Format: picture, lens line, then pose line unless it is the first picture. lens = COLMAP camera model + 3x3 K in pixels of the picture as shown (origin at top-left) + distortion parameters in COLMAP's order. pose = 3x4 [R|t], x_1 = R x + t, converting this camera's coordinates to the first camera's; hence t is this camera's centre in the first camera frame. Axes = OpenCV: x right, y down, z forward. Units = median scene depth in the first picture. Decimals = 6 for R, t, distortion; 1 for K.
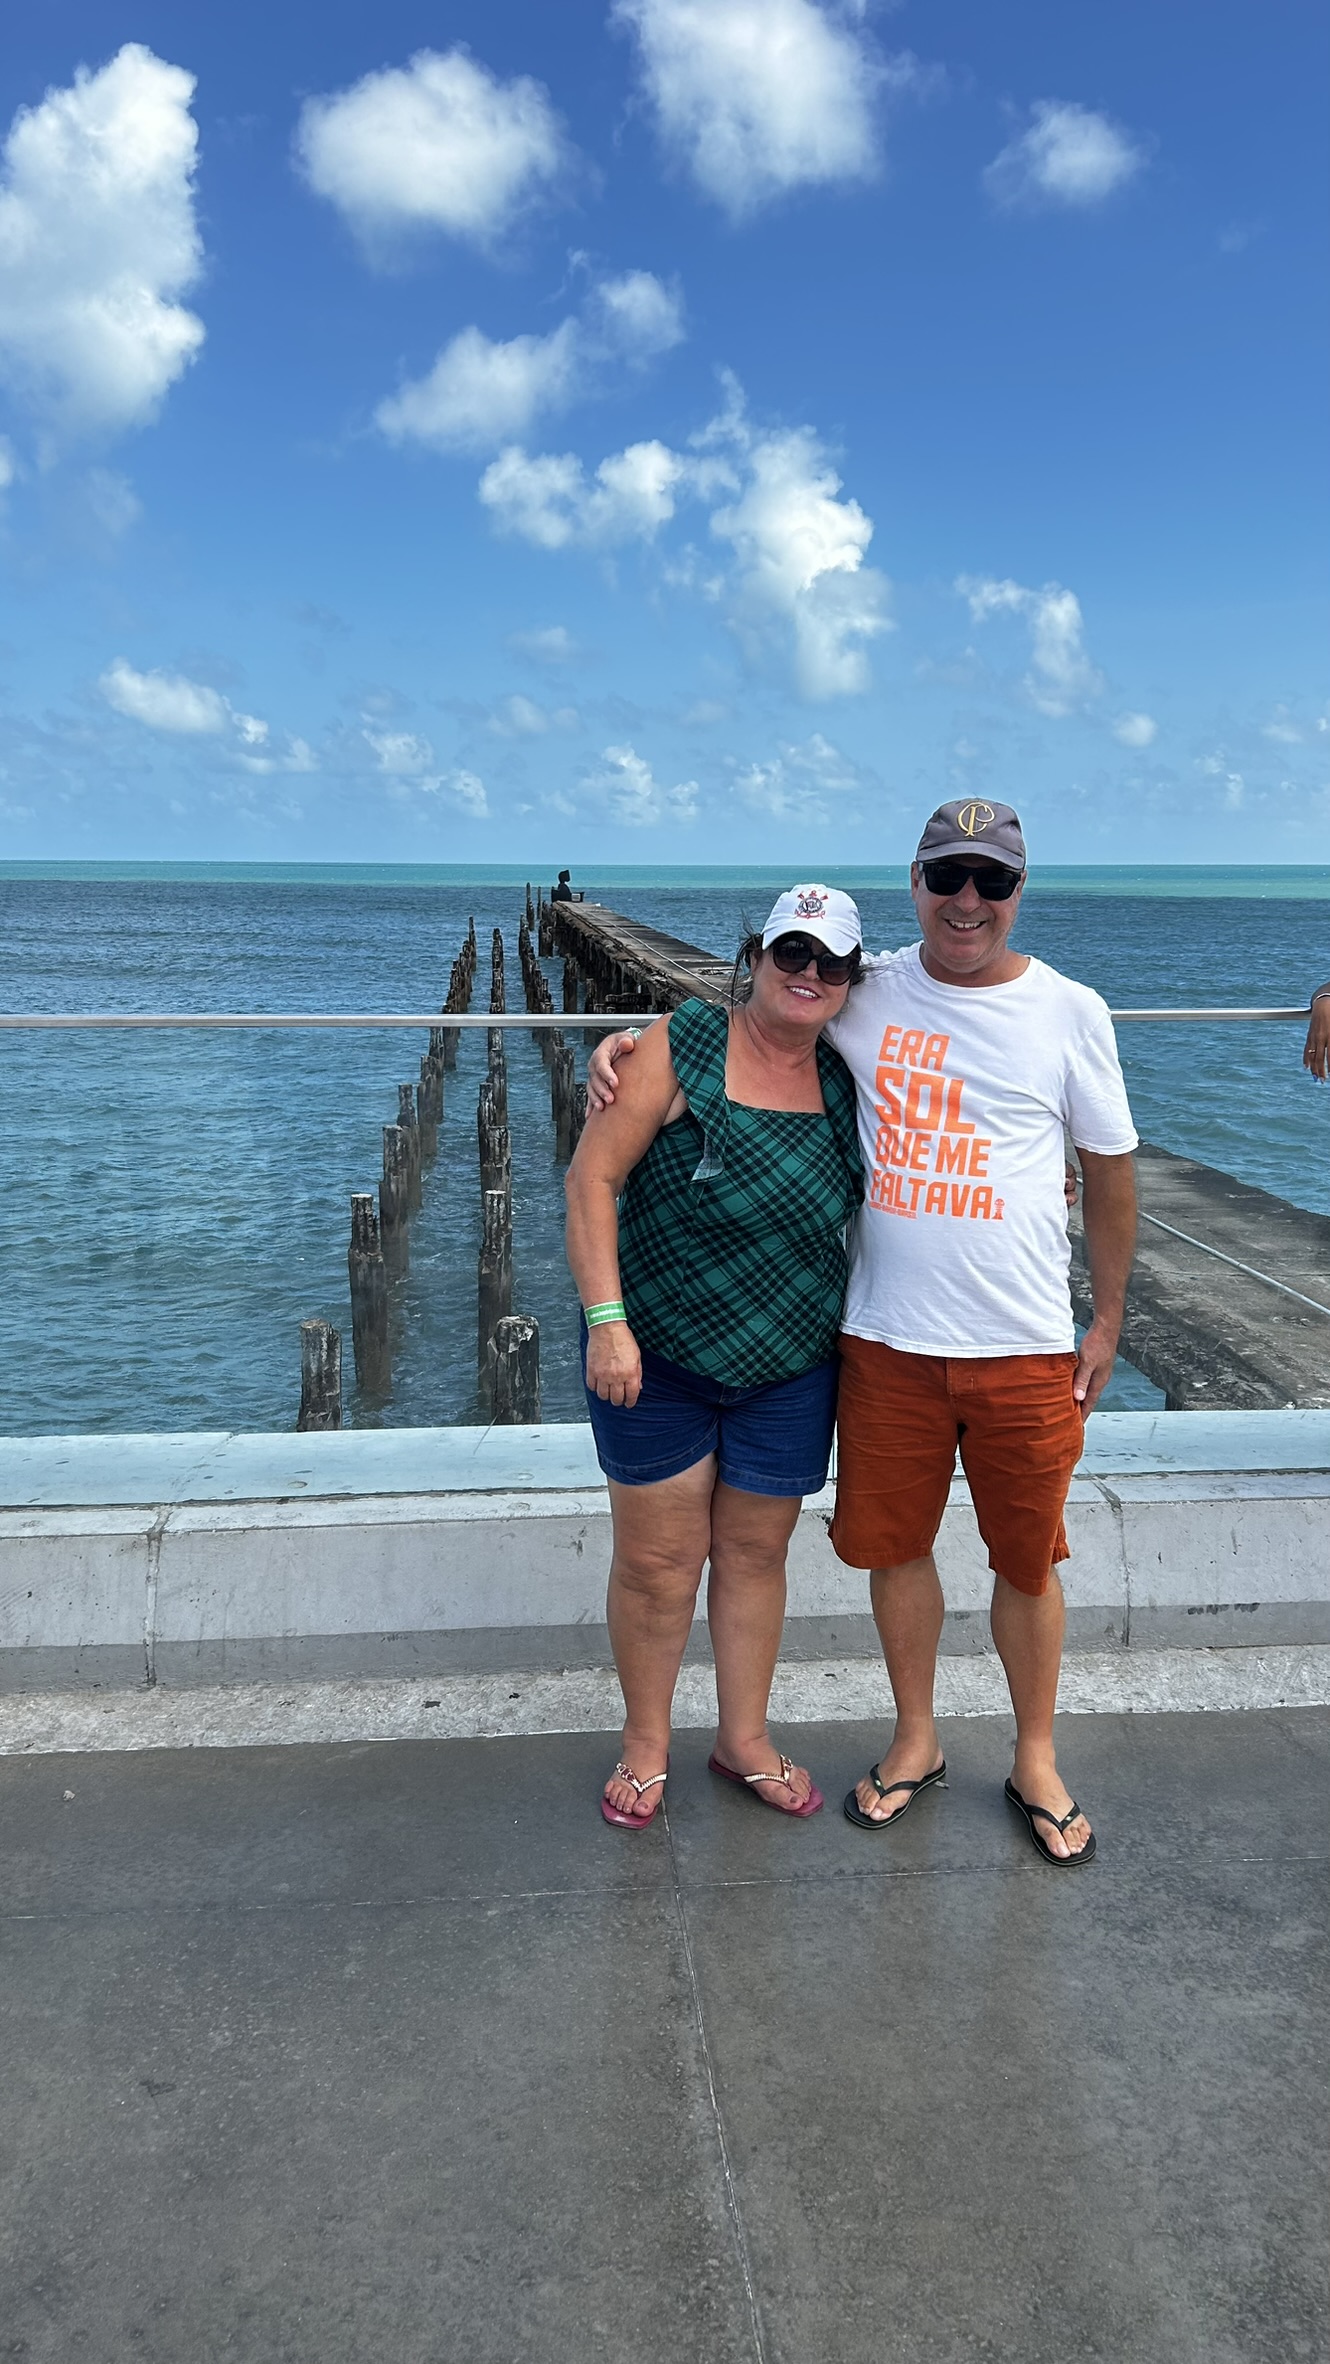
lens RADIAL K [[1832.6, 0, 665.0], [0, 1832.6, 1182.0], [0, 0, 1]] dist [0.028086, -0.011373]
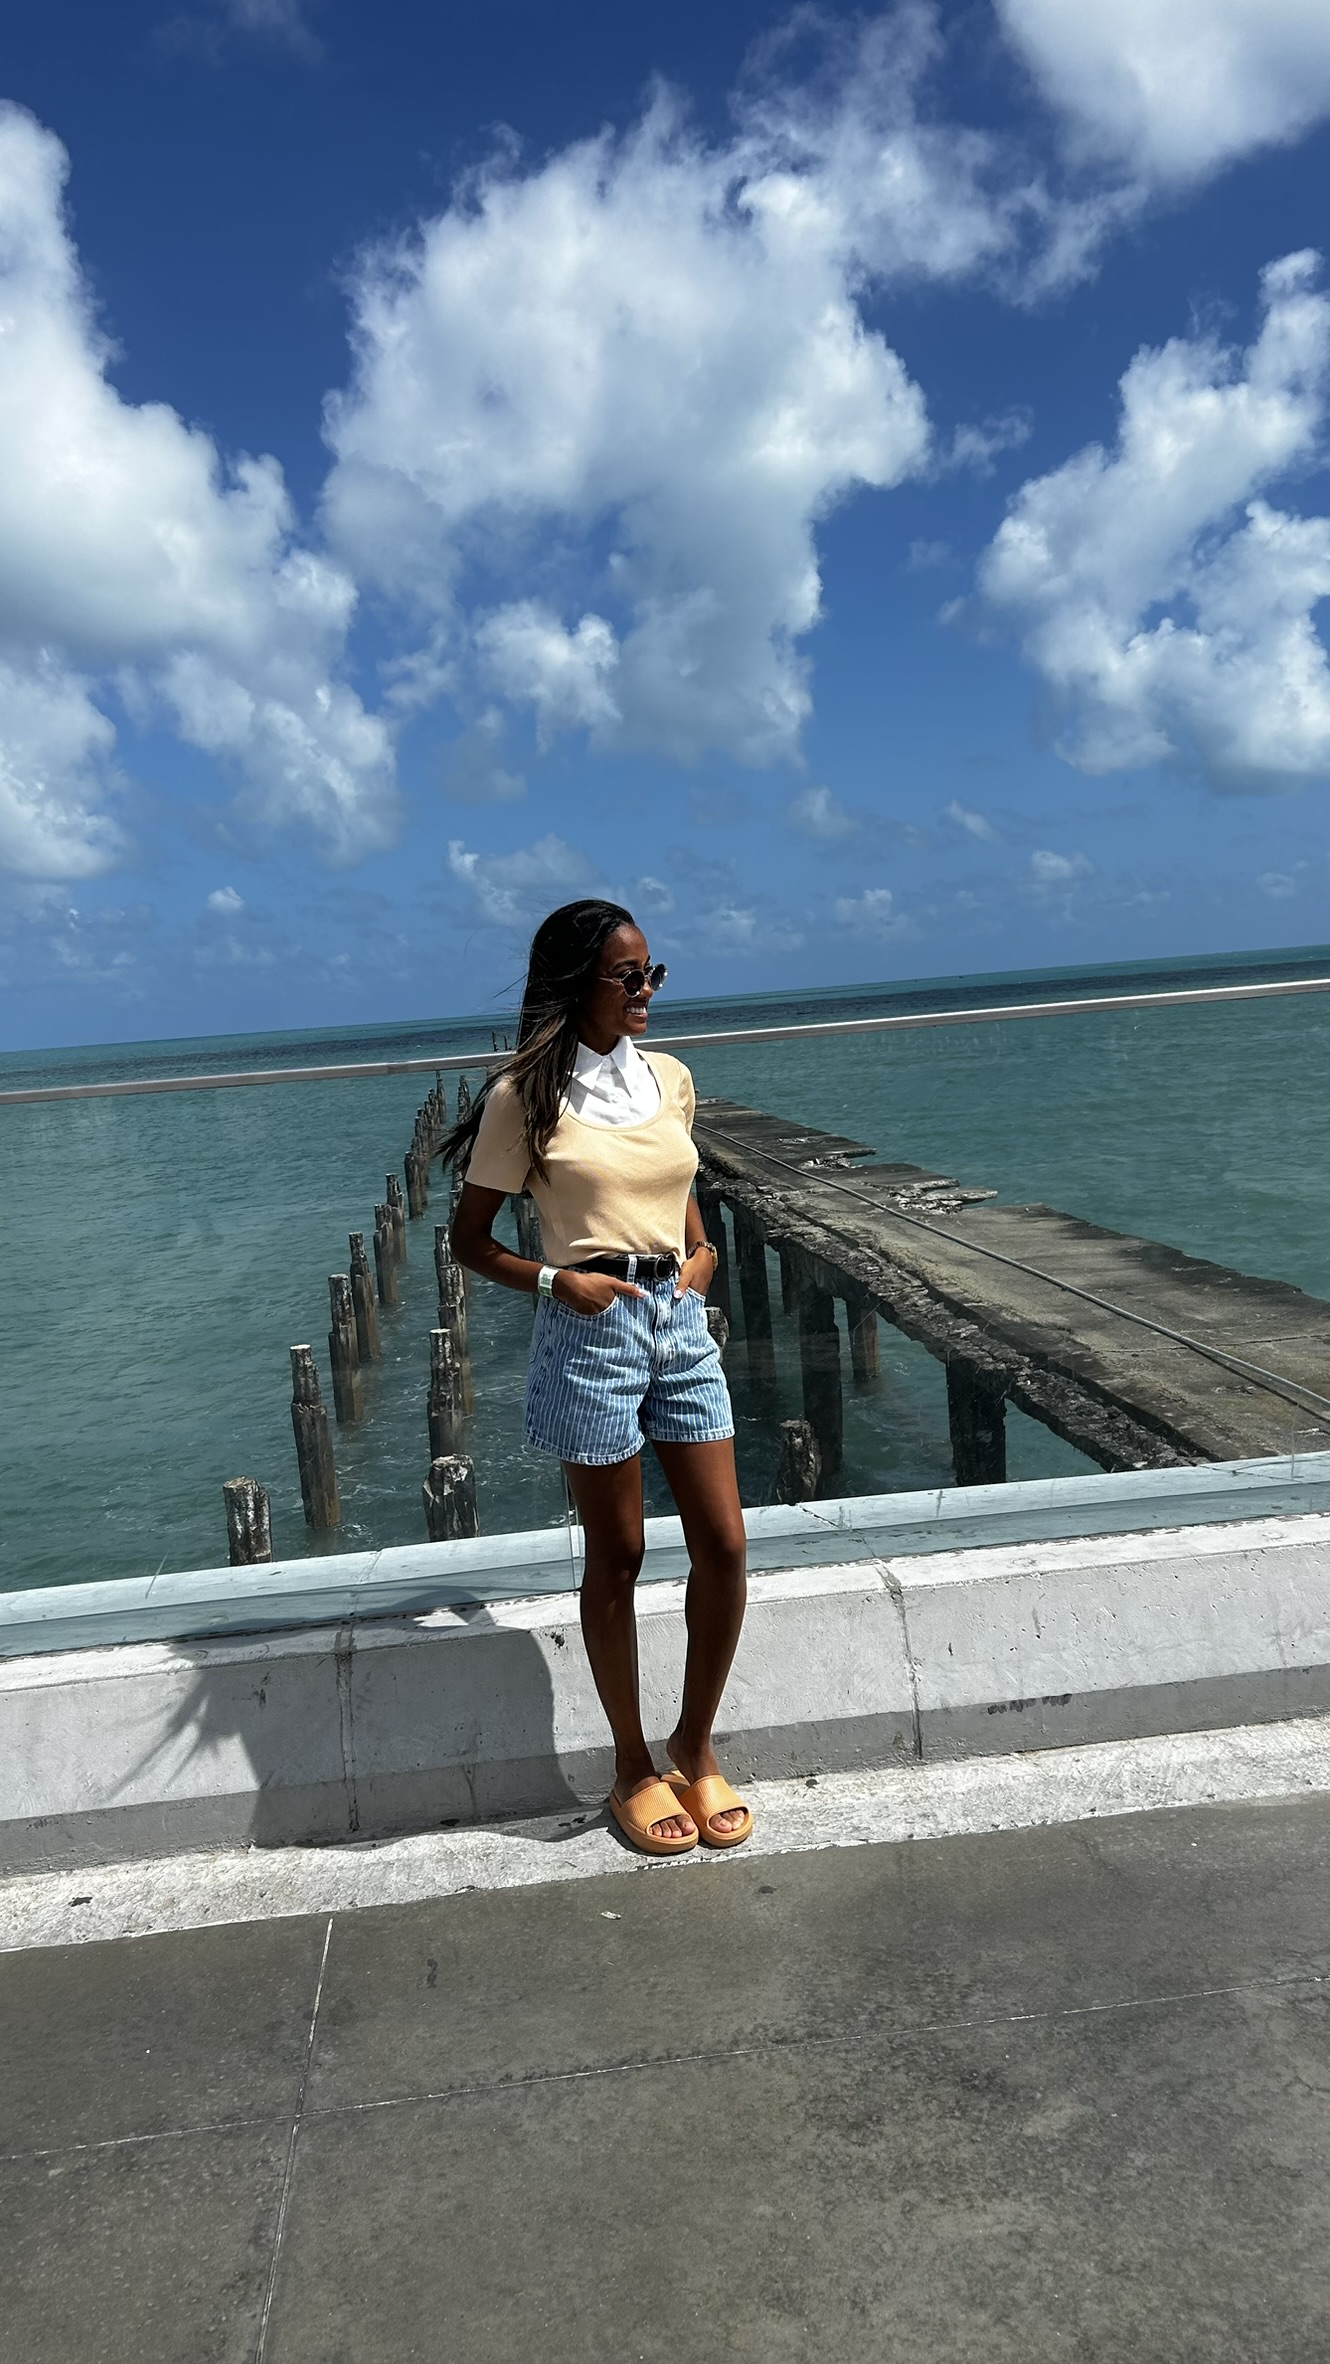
lens RADIAL K [[1830.3, 0, 637.9], [0, 1830.3, 1173.6], [0, 0, 1]] dist [0.021941, -0.004088]
pose [[0.996401, -0.084577, -0.005598, 0.208004], [0.083881, 0.993389, -0.078376, 0.055325], [0.012190, 0.077624, 0.996908, 0.185537]]
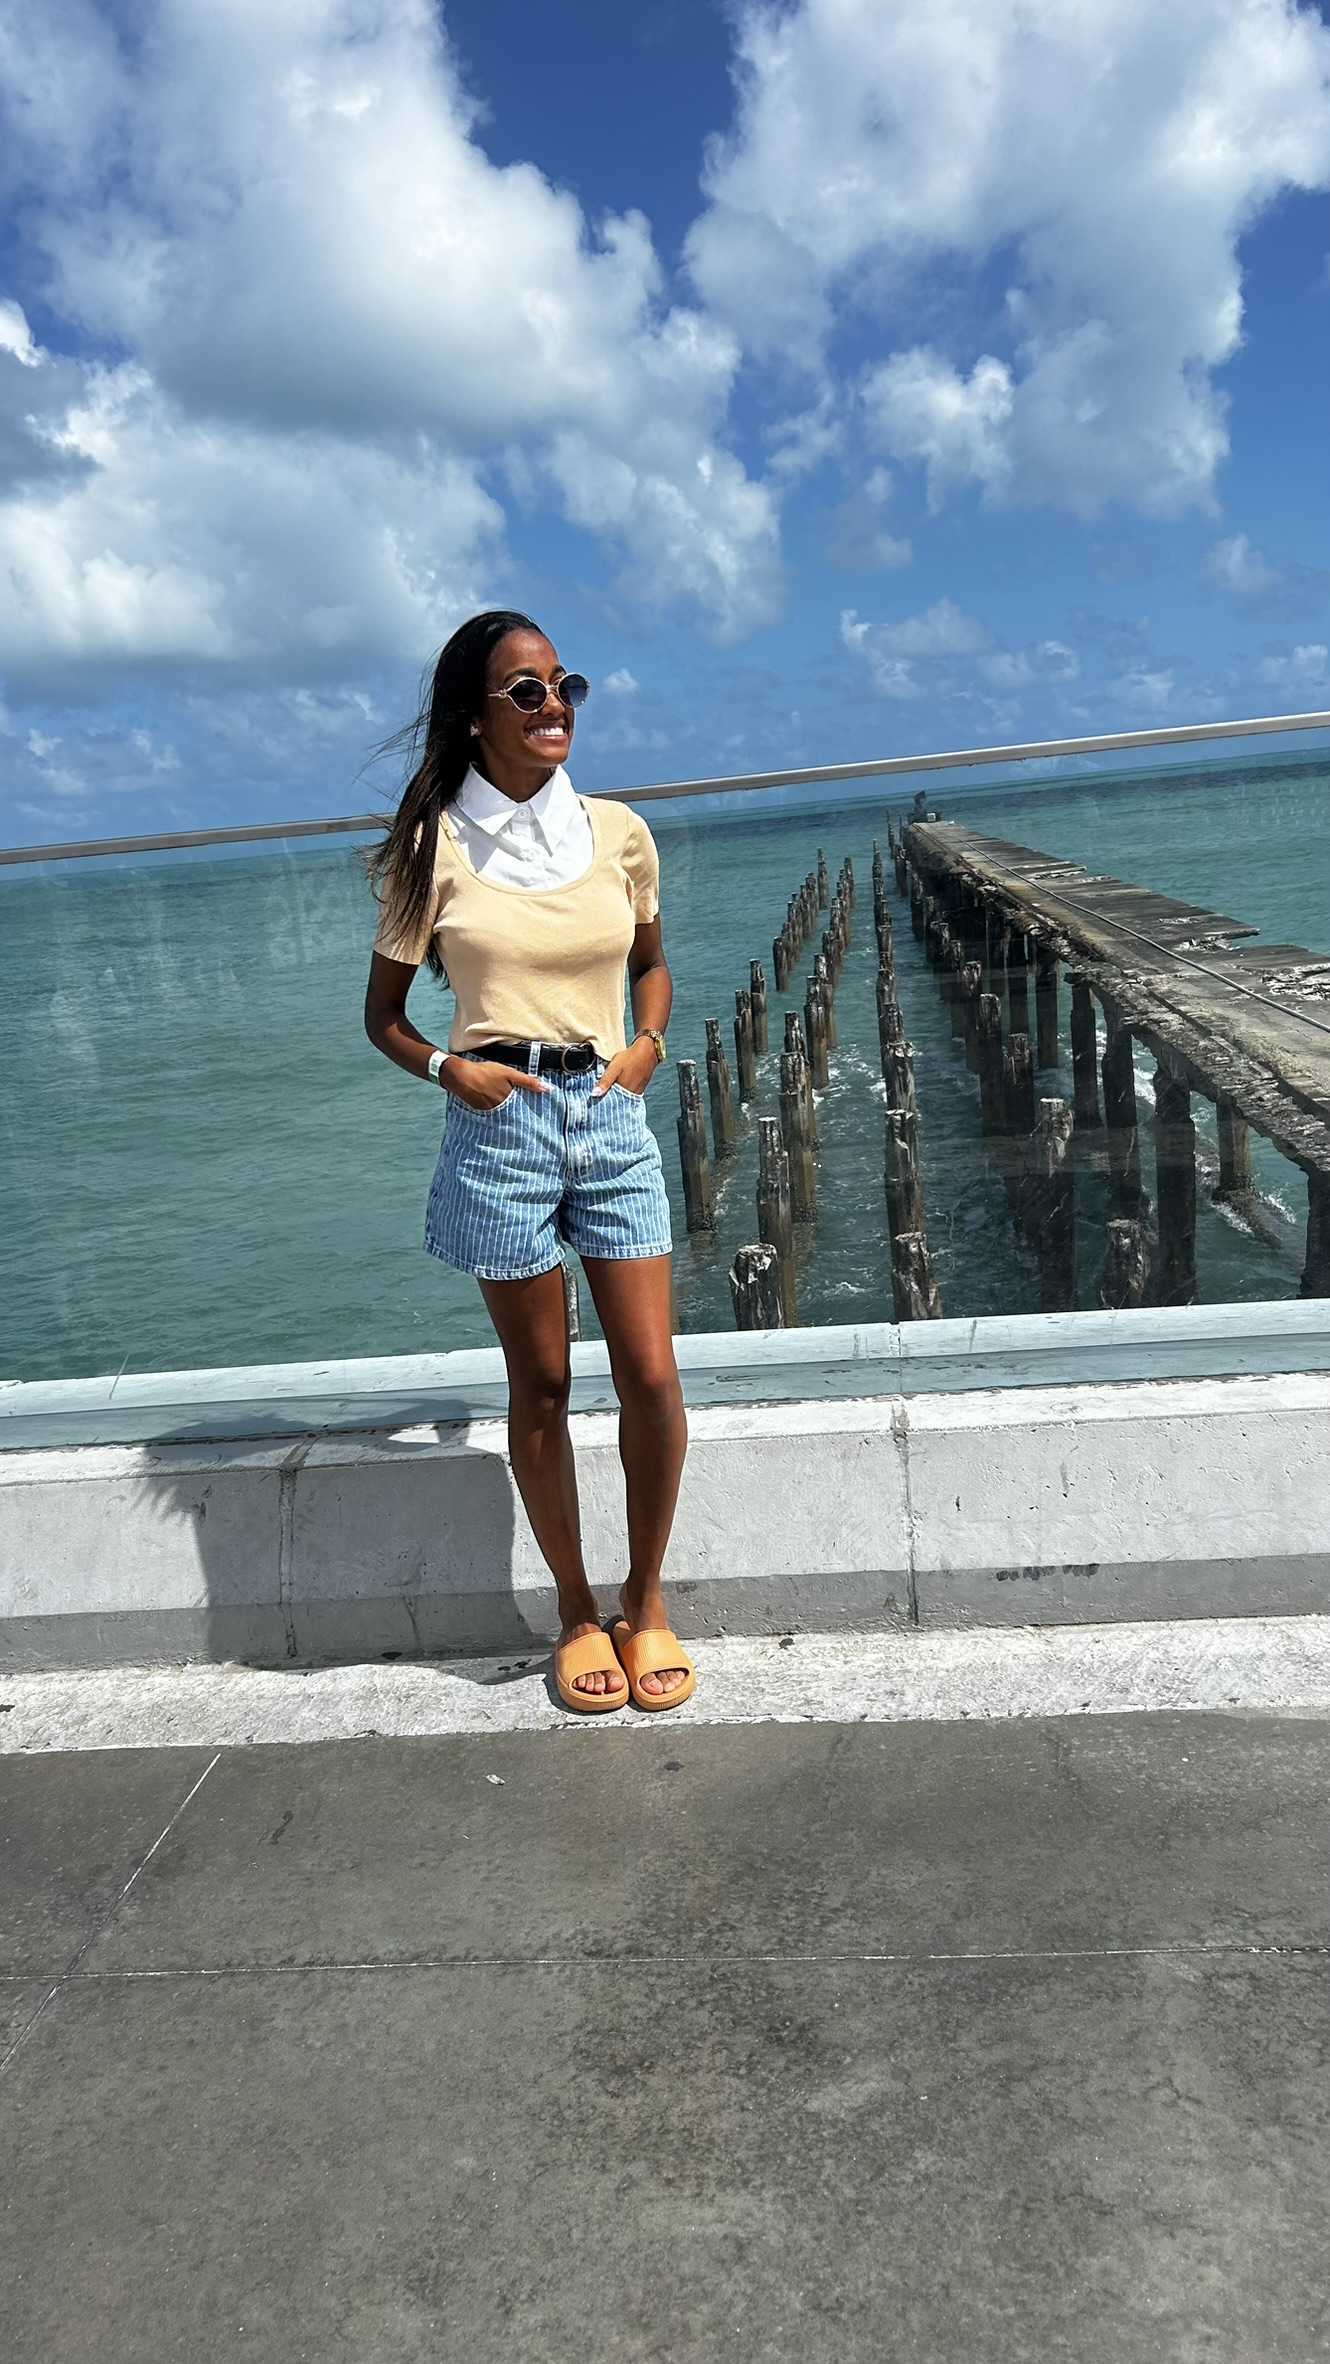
lens RADIAL K [[1834.6, 0, 652.5], [0, 1834.6, 1128.2], [0, 0, 1]] dist [0.028276, -0.014357]
pose [[0.973263, -0.065688, -0.220100, 0.452570], [0.066849, 0.997761, -0.002177, 0.067216], [0.219750, -0.012594, 0.975475, 0.362882]]
